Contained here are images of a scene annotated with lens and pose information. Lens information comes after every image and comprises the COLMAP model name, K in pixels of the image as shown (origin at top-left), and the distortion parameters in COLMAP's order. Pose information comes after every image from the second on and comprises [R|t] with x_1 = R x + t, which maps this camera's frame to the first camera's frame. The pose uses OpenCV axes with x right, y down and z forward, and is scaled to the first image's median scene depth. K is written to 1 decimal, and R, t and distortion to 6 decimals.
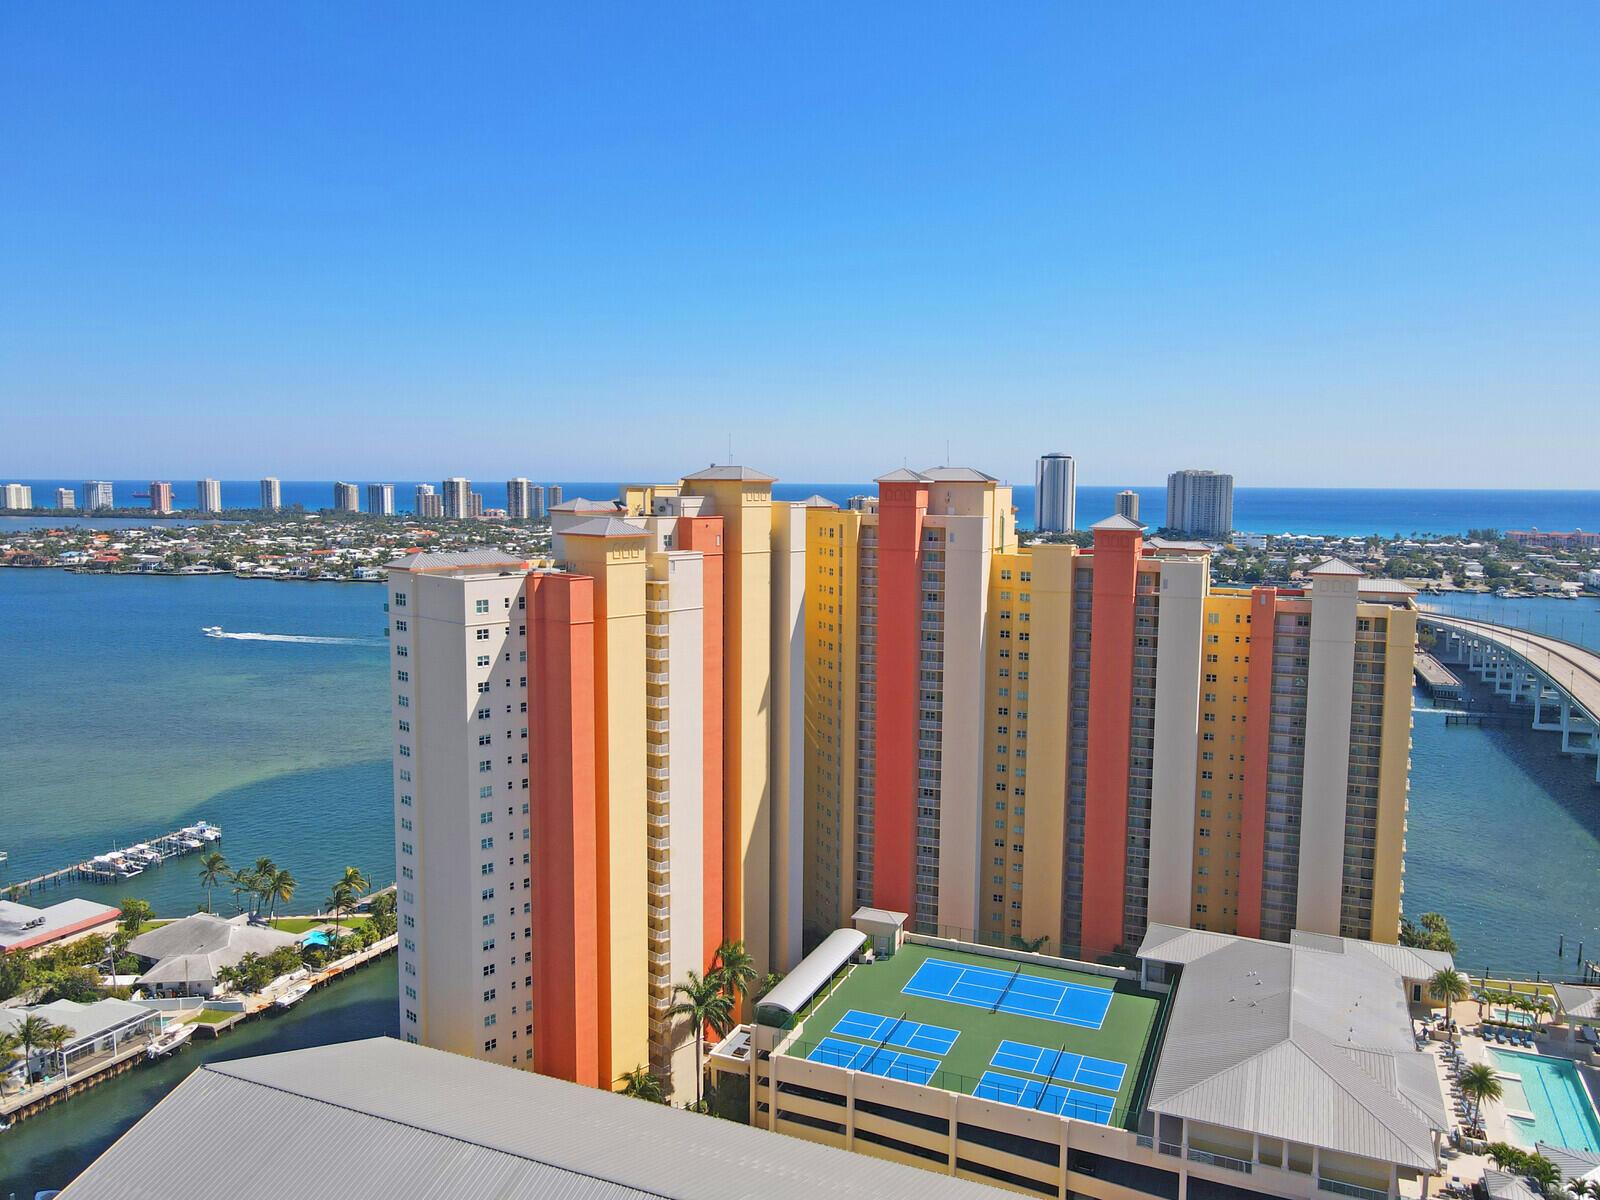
lens RADIAL K [[1168.2, 0, 812.3], [0, 1168.2, 602.1], [0, 0, 1]] dist [0.009858, 0.007842]
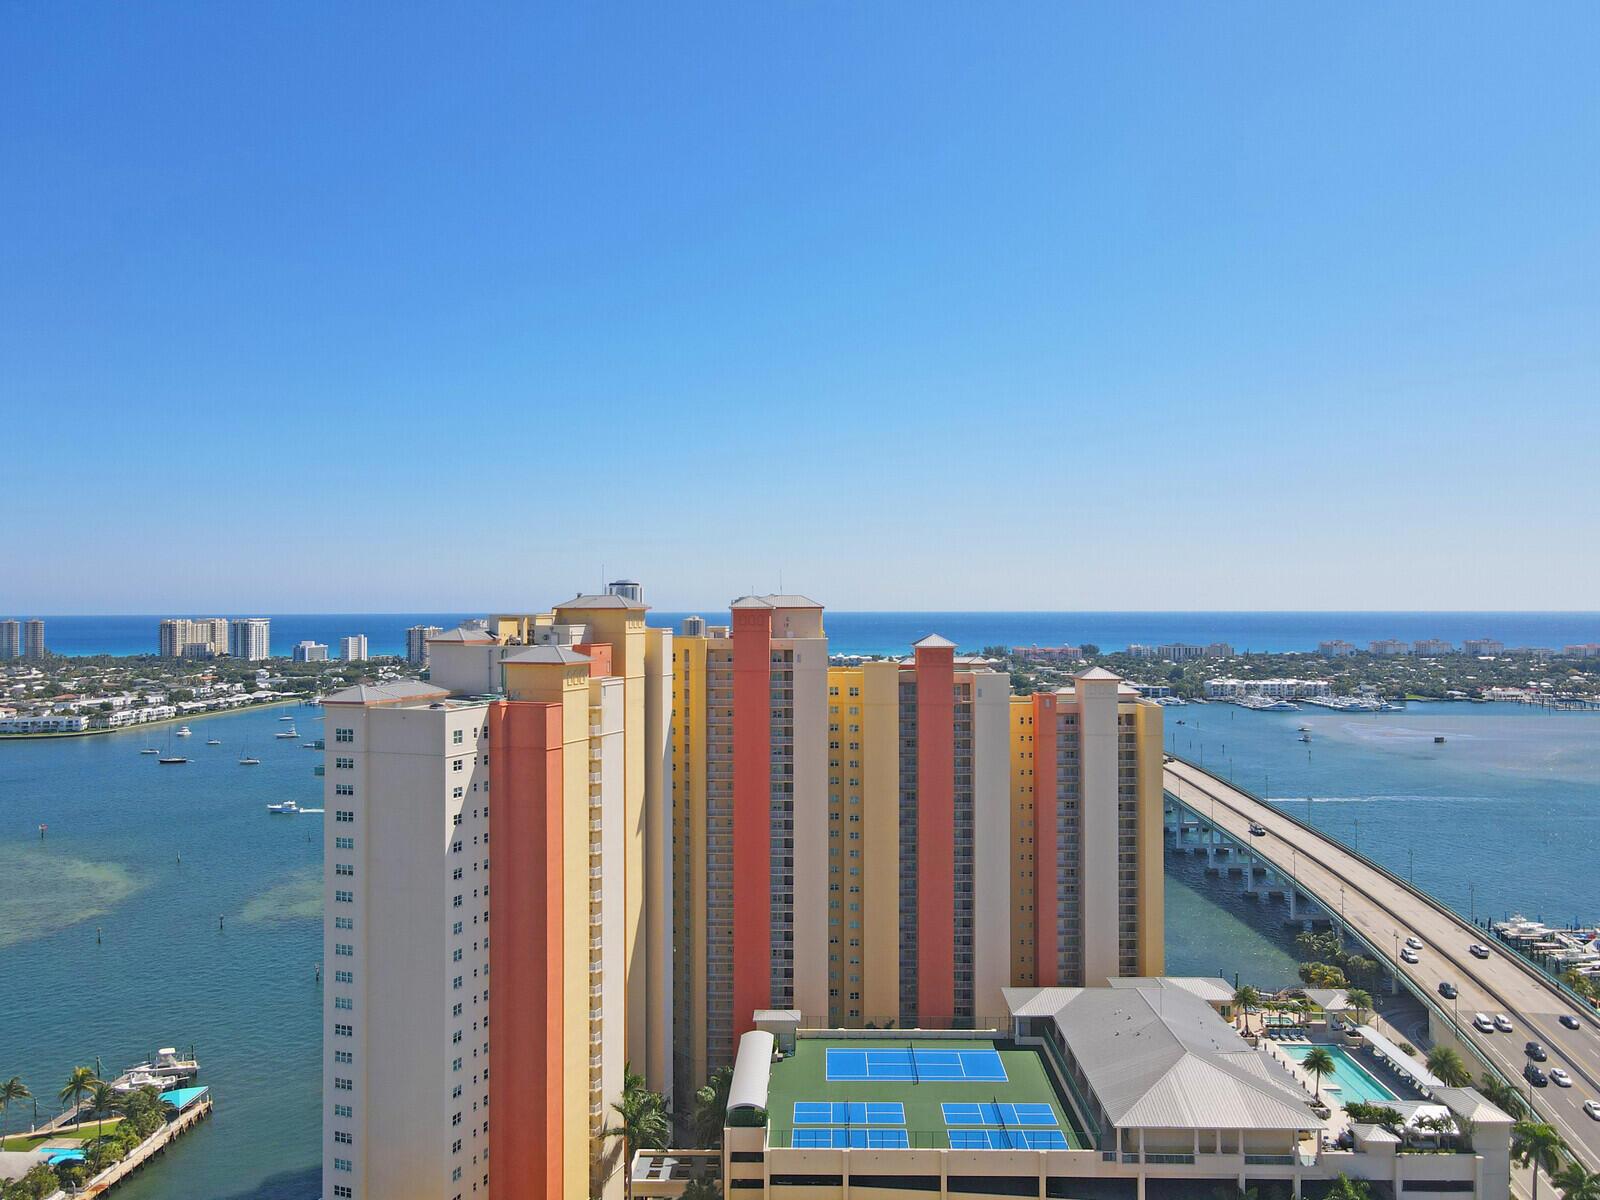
lens RADIAL K [[1185.2, 0, 800.0], [0, 1185.2, 600.0], [0, 0, 1]] dist [0.010212, 0.001577]
pose [[0.927149, -0.006940, 0.374628, -0.315127], [0.048036, 0.993780, -0.100471, 0.002619], [-0.371600, 0.111147, 0.921716, -0.042157]]
